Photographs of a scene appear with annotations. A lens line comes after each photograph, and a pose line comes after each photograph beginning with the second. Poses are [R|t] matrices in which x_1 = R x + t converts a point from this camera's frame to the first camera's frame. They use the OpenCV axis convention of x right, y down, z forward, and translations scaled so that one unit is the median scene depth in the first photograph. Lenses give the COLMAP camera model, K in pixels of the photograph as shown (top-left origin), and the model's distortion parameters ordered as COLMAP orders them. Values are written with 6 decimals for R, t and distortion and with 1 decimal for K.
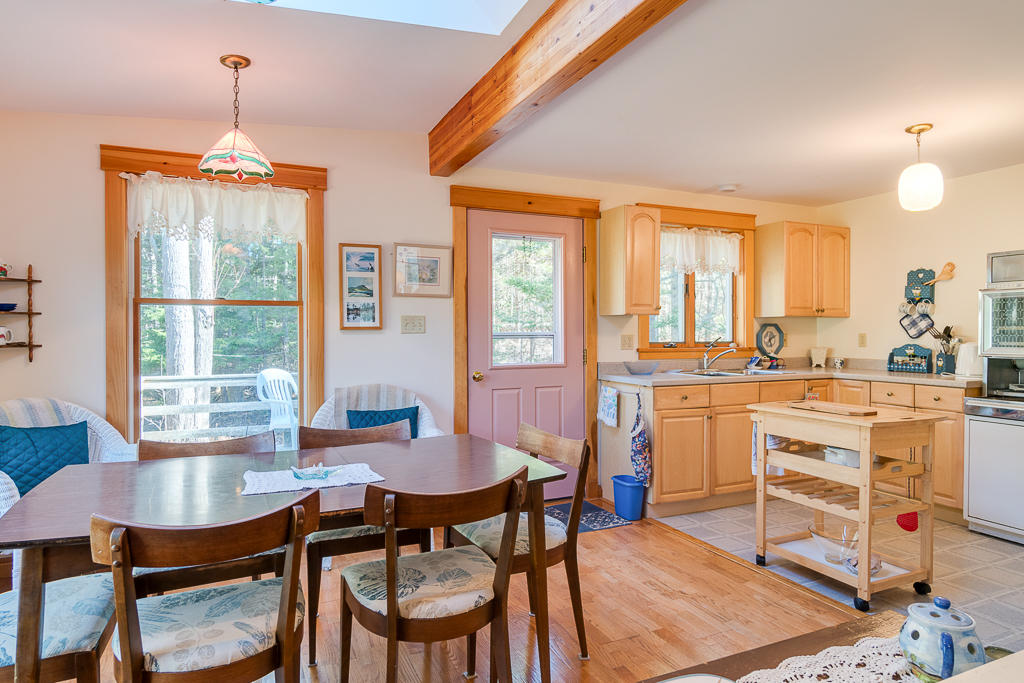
lens RADIAL K [[590.1, 0, 505.3], [0, 590.1, 337.9], [0, 0, 1]] dist [0.007776, 0.001706]
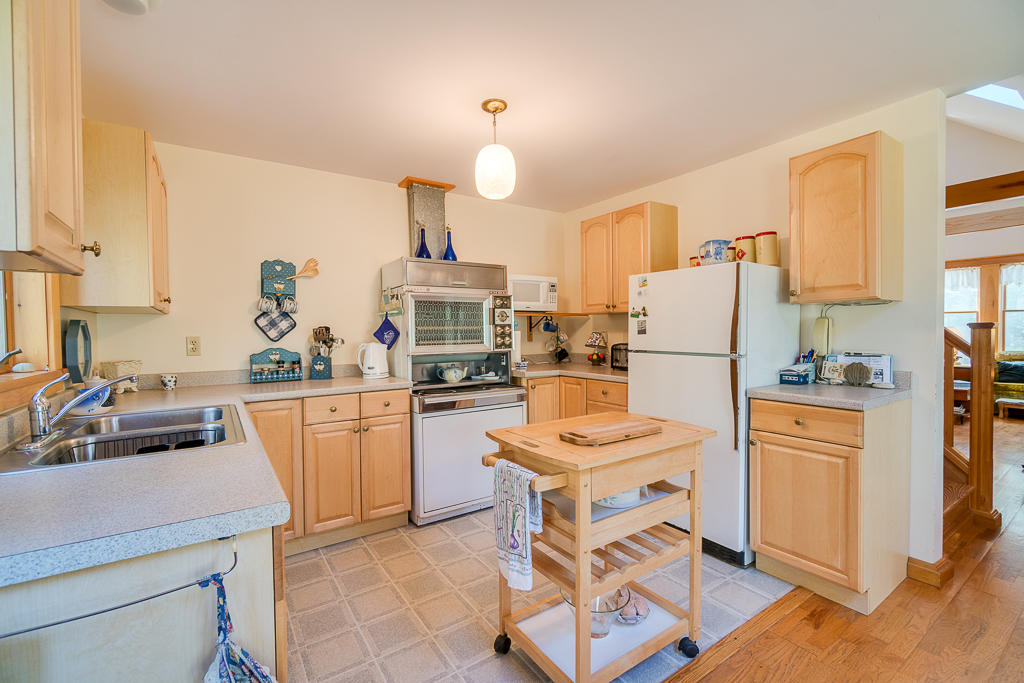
lens RADIAL K [[440.0, 0, 501.3], [0, 440.0, 342.1], [0, 0, 1]] dist [-0.003662, -0.000577]
pose [[-0.158343, -0.019115, 0.987199, 0.021017], [0.023721, 0.999450, 0.023157, -0.005494], [-0.987099, 0.027084, -0.157803, 0.887384]]
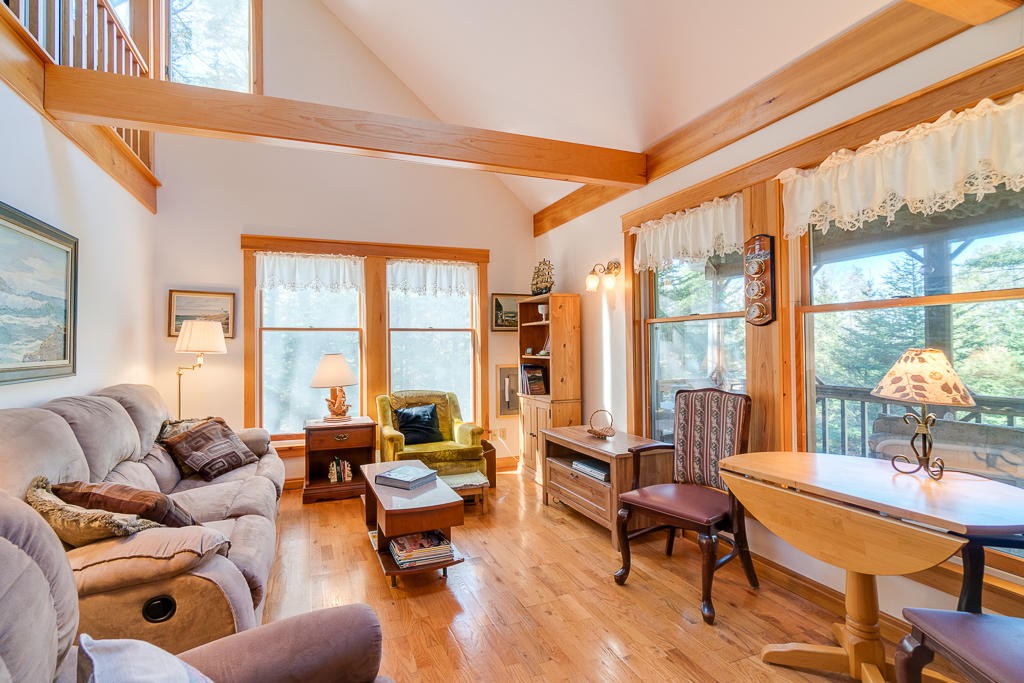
lens RADIAL K [[464.2, 0, 475.1], [0, 464.2, 343.7], [0, 0, 1]] dist [-0.016397, -0.000107]
pose [[-0.996779, 0.011566, 0.079361, 1.010803], [0.011570, 0.999933, -0.000409, -0.002248], [-0.079361, 0.000510, -0.996846, -0.087132]]
